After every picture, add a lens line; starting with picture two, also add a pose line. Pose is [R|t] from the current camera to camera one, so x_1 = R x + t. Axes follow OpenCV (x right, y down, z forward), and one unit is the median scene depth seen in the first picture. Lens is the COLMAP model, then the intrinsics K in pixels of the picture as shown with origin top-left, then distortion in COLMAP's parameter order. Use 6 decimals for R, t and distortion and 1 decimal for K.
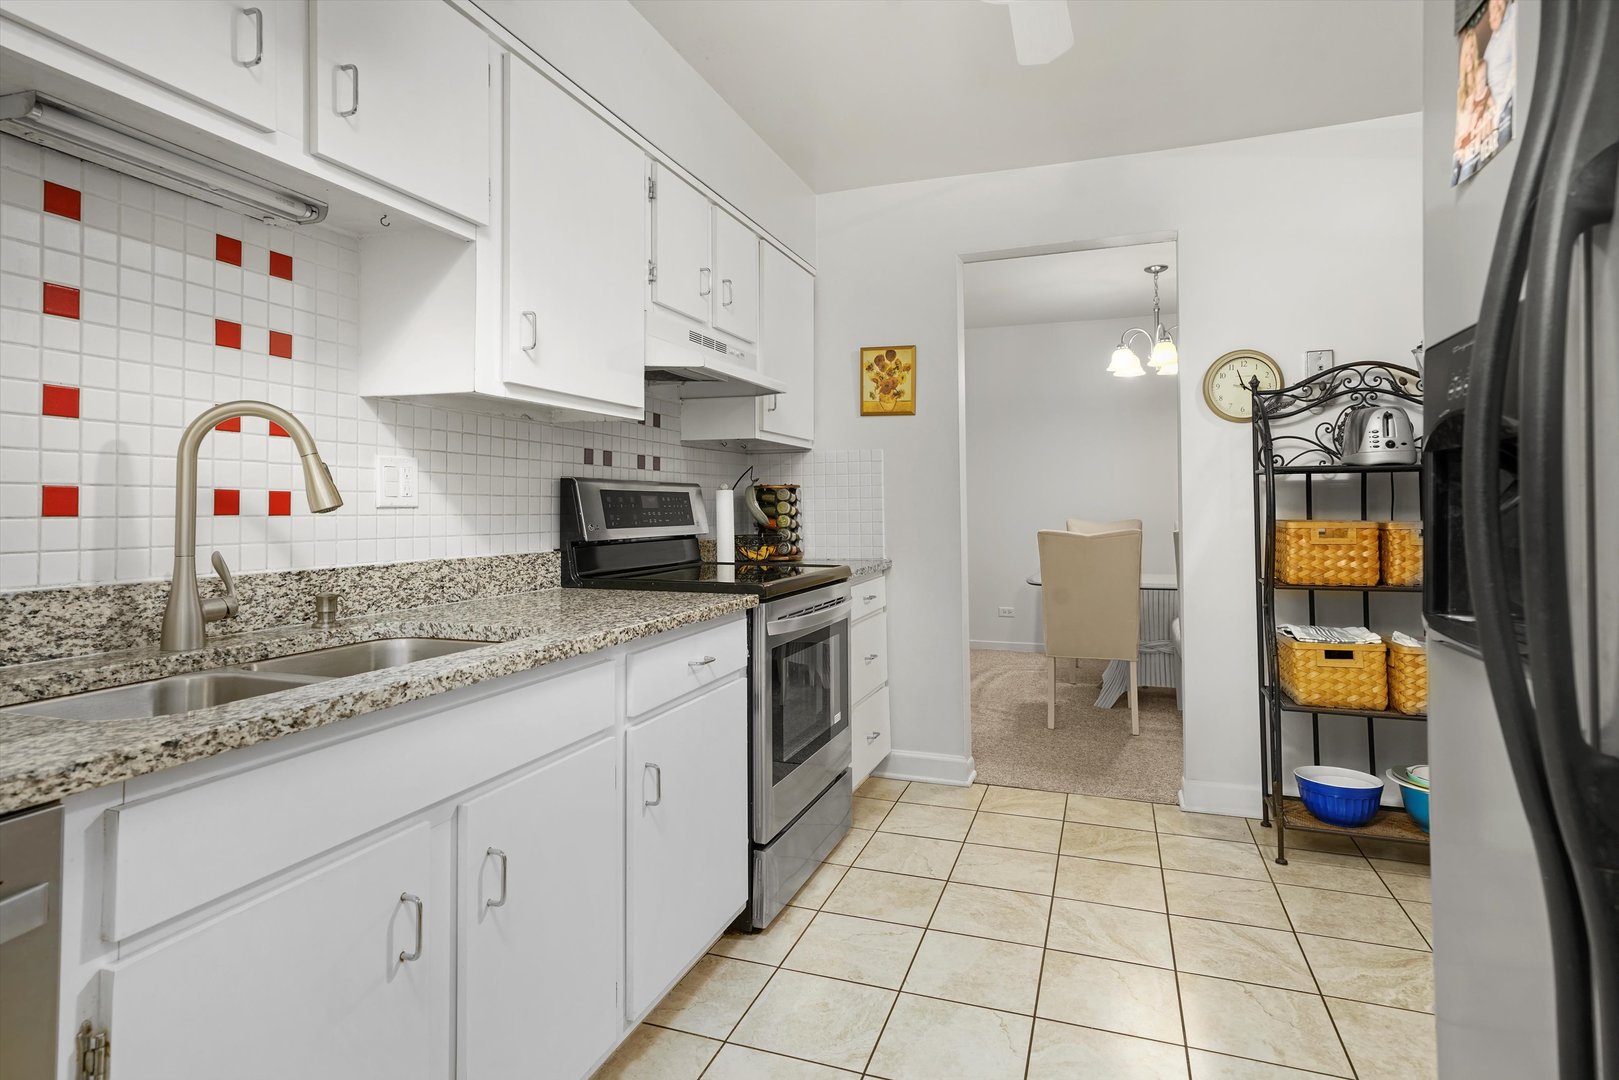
lens RADIAL K [[846.4, 0, 801.6], [0, 846.4, 488.9], [0, 0, 1]] dist [0.022834, 0.001646]
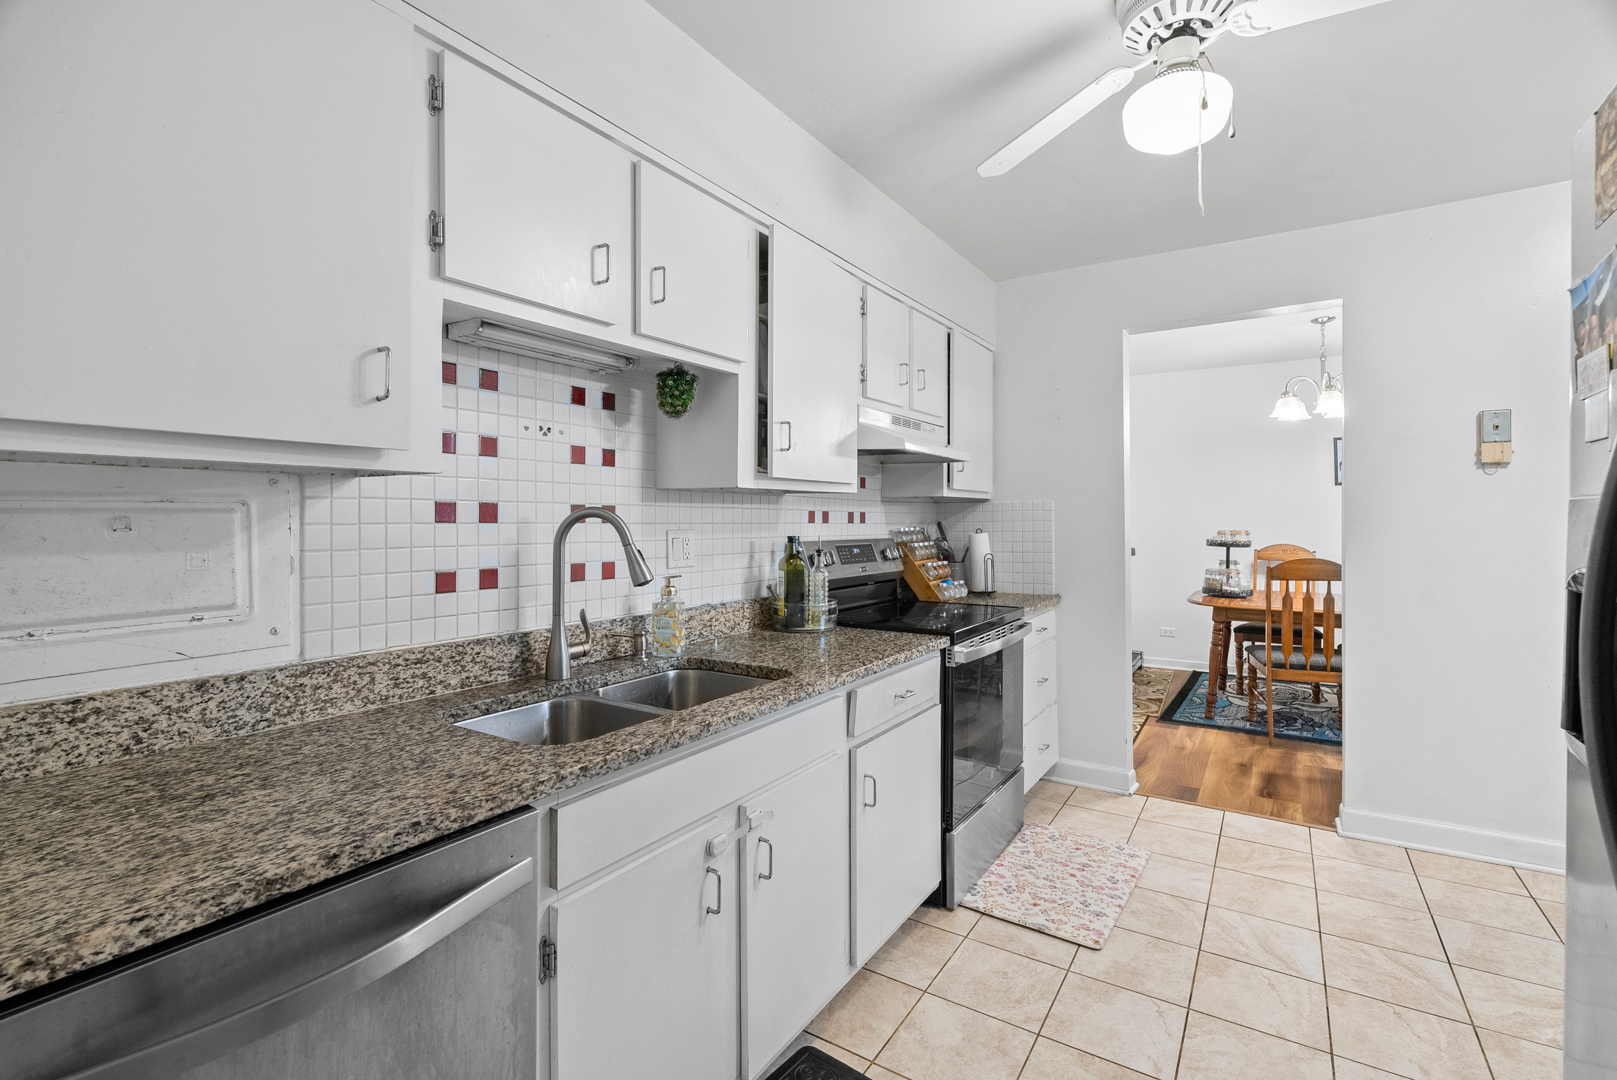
lens RADIAL K [[727.1, 0, 810.7], [0, 727.1, 520.4], [0, 0, 1]] dist [0.004012, 0.000266]
pose [[0.975829, 0.005056, -0.218478, -0.019001], [0.000173, 0.999714, 0.023907, -0.074269], [0.218537, -0.023367, 0.975549, -0.075169]]
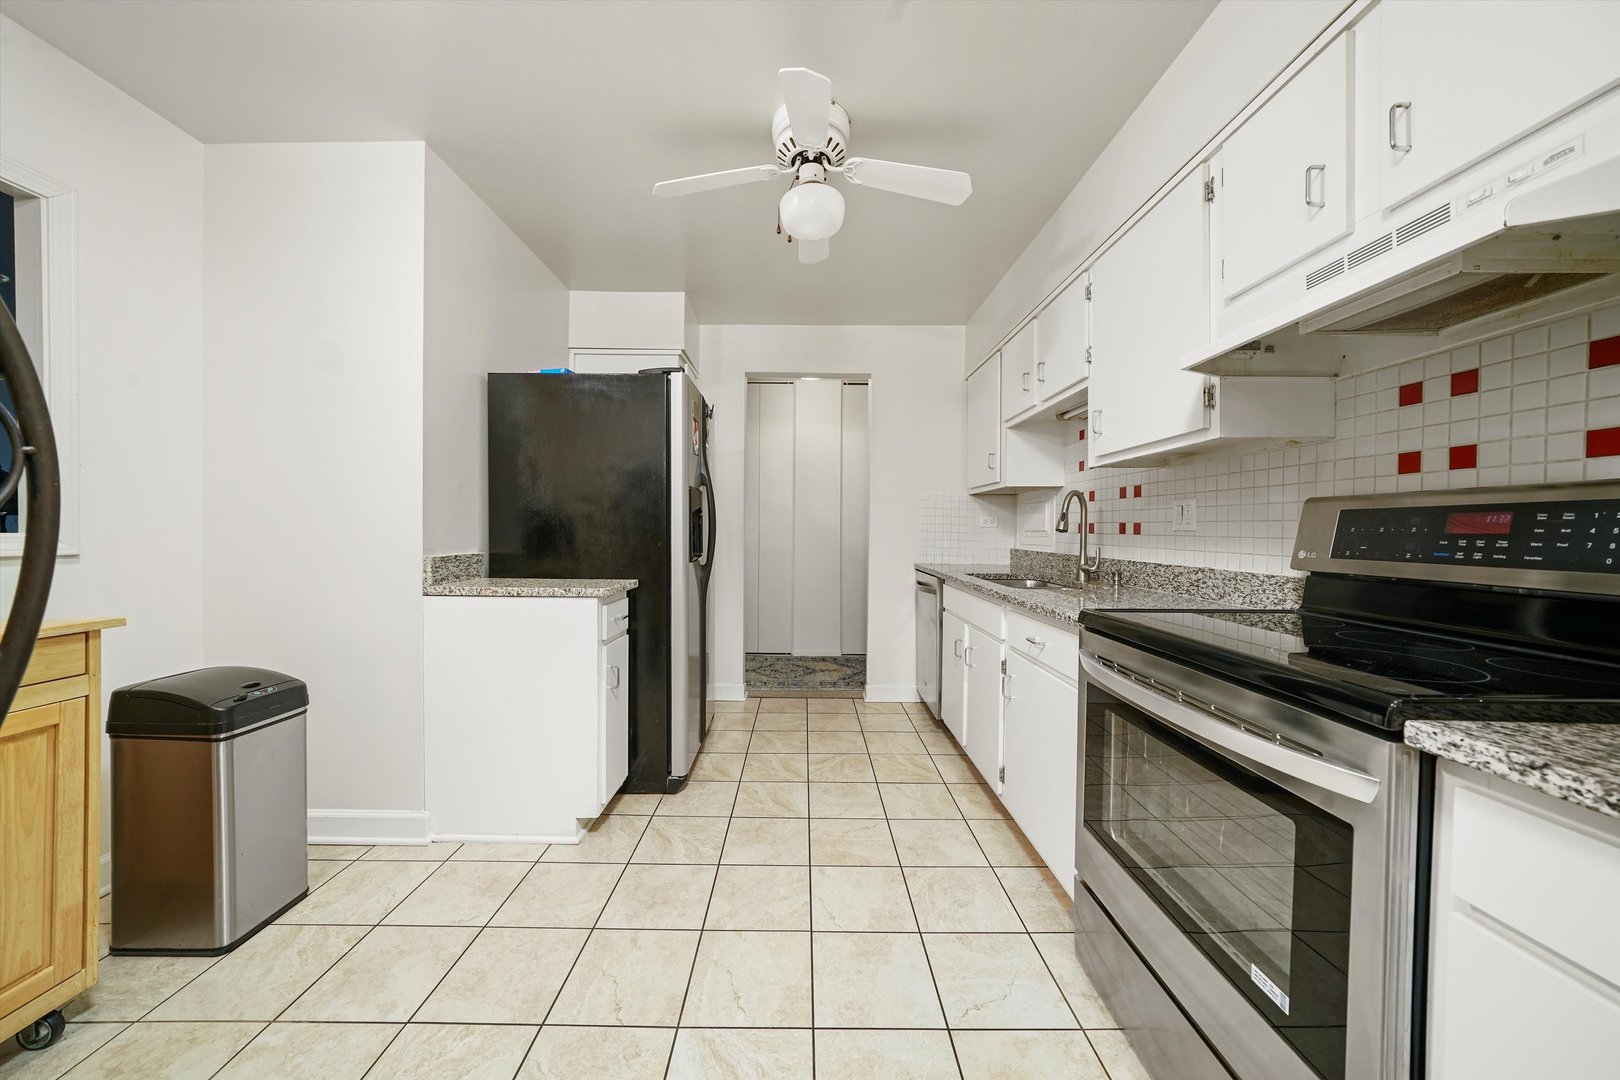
lens RADIAL K [[571.0, 0, 799.0], [0, 571.0, 533.3], [0, 0, 1]] dist [-0.001260, 0.002598]
pose [[-0.941935, -0.003265, -0.335778, 0.515706], [0.001177, 0.999914, -0.013024, 0.036162], [0.335792, -0.012663, -0.941851, 1.613837]]
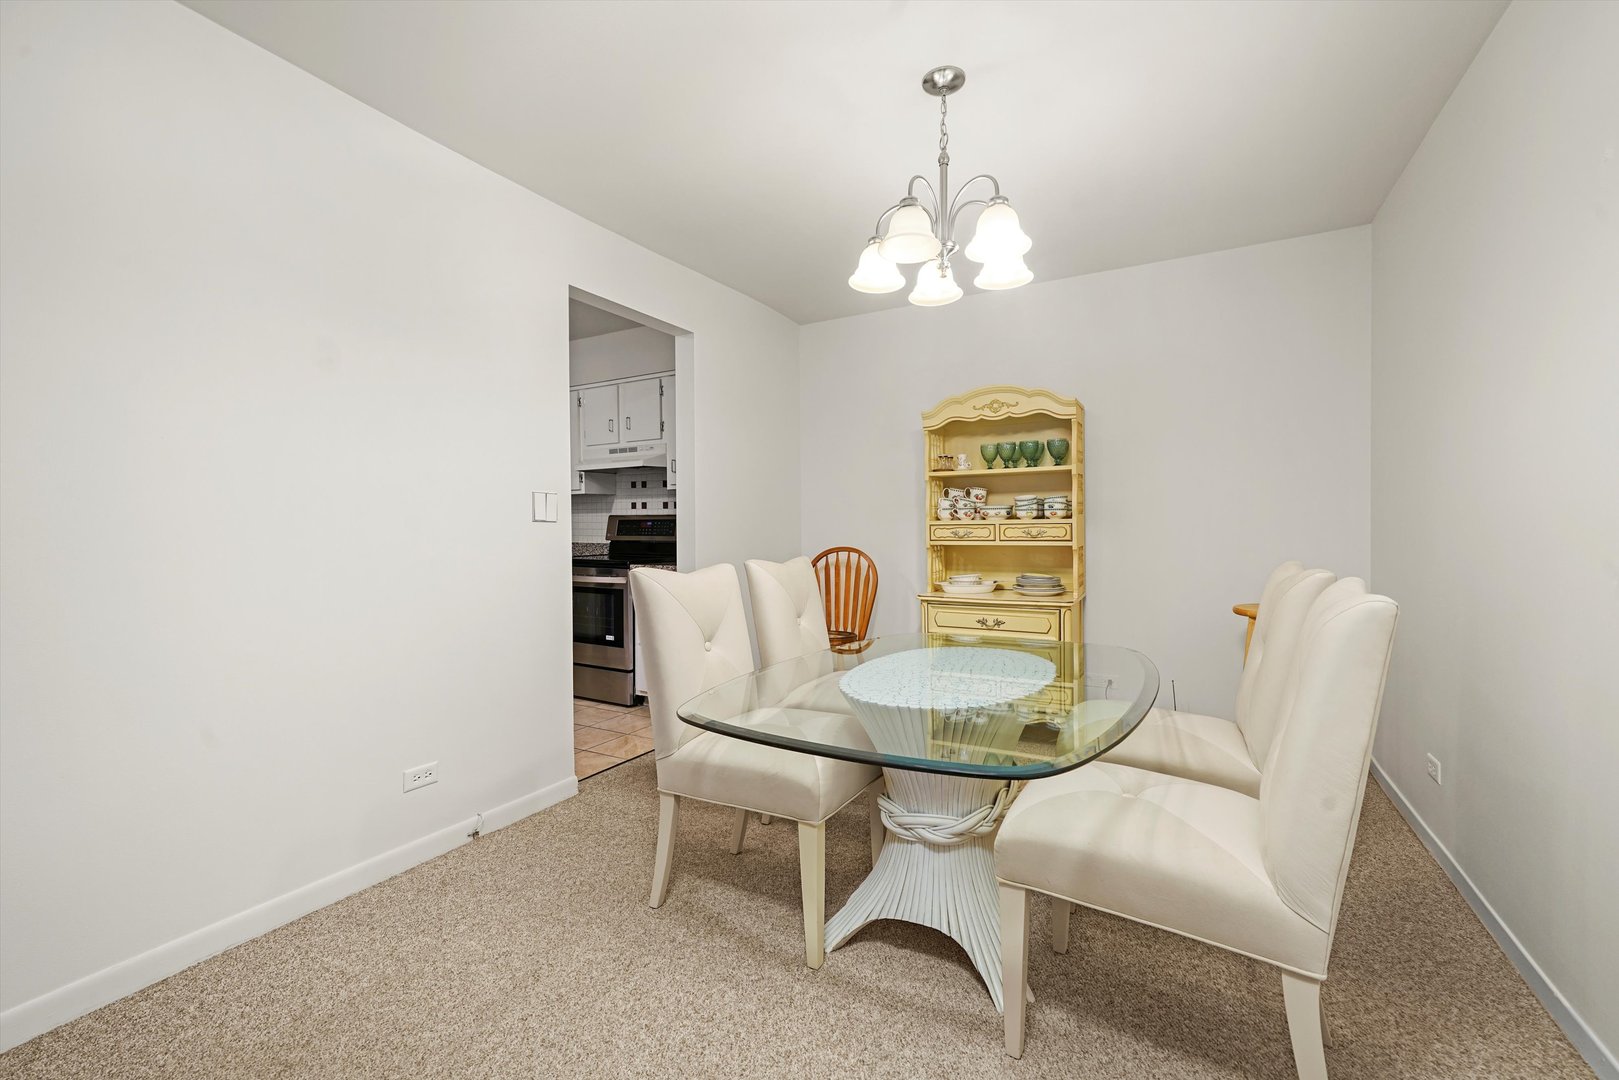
lens RADIAL K [[658.1, 0, 814.4], [0, 658.1, 524.4], [0, 0, 1]] dist [0.000805, 0.000525]
pose [[-0.163961, 0.007980, -0.986435, 1.881582], [0.032155, 0.999479, 0.002741, 0.033252], [0.985943, -0.031269, -0.164132, 2.264906]]
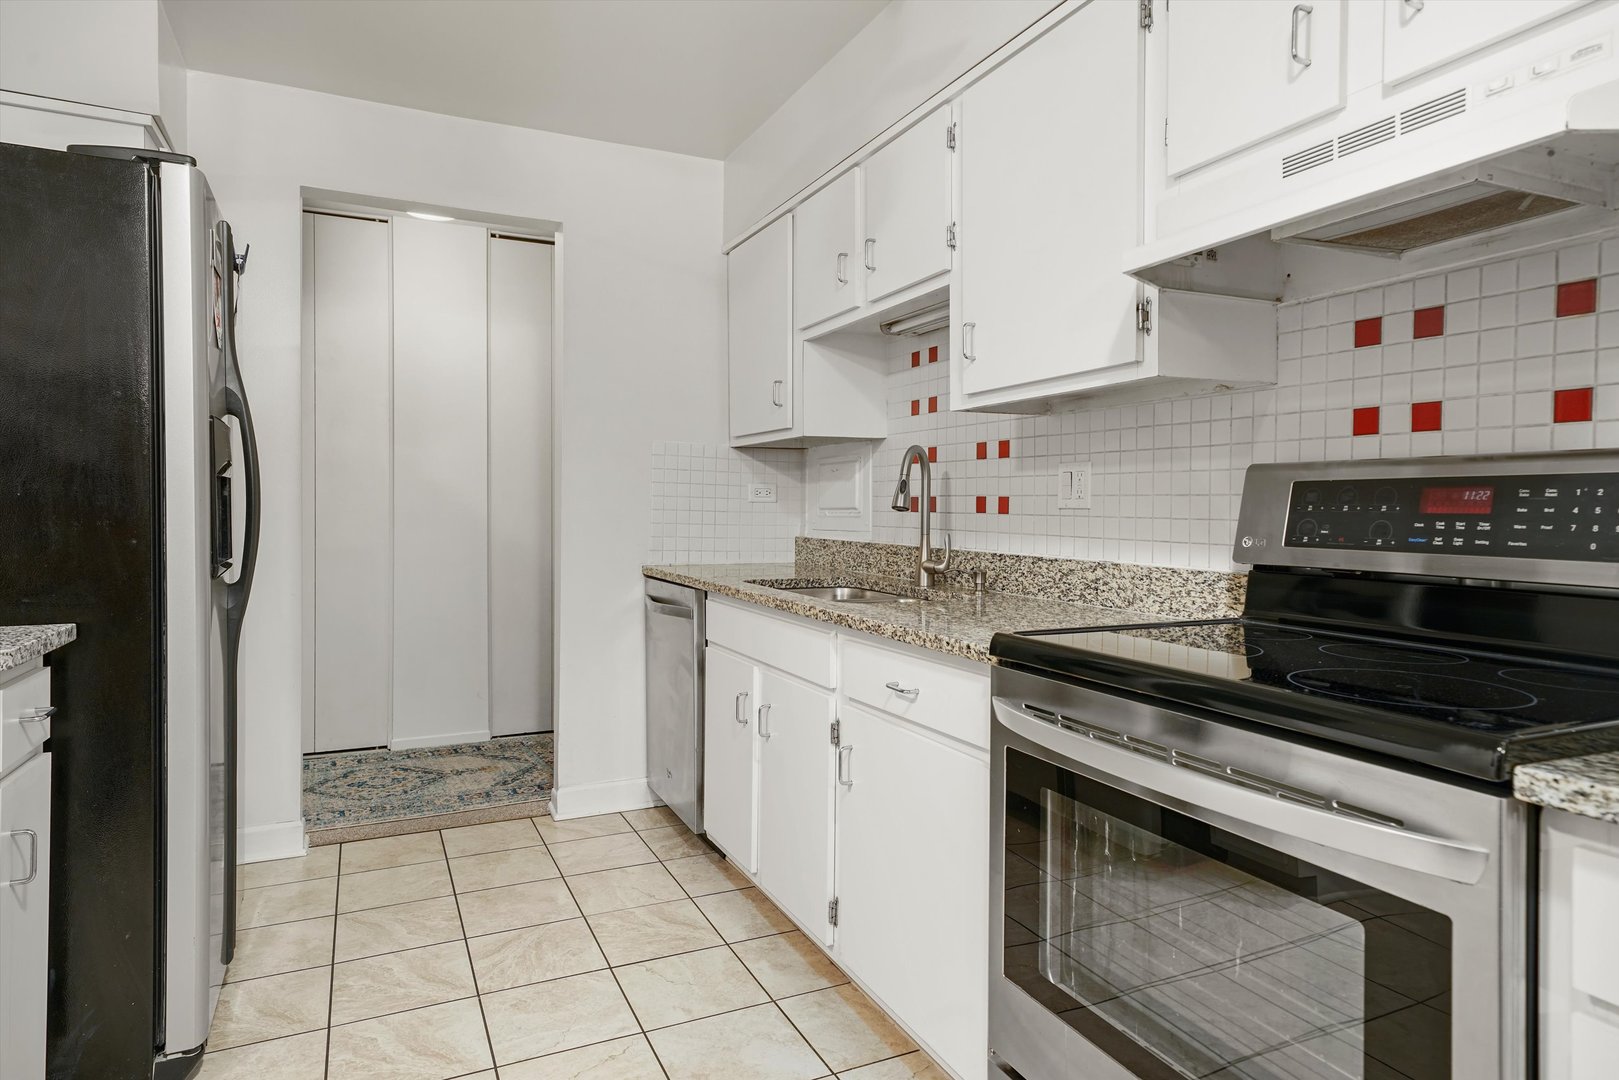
lens RADIAL K [[976.2, 0, 810.7], [0, 976.2, 512.7], [0, 0, 1]] dist [0.043190, -0.001788]
pose [[-0.707381, 0.002595, -0.706827, 0.597982], [0.011212, 0.999909, -0.007550, 0.029902], [0.706743, -0.013266, -0.707346, 1.509762]]
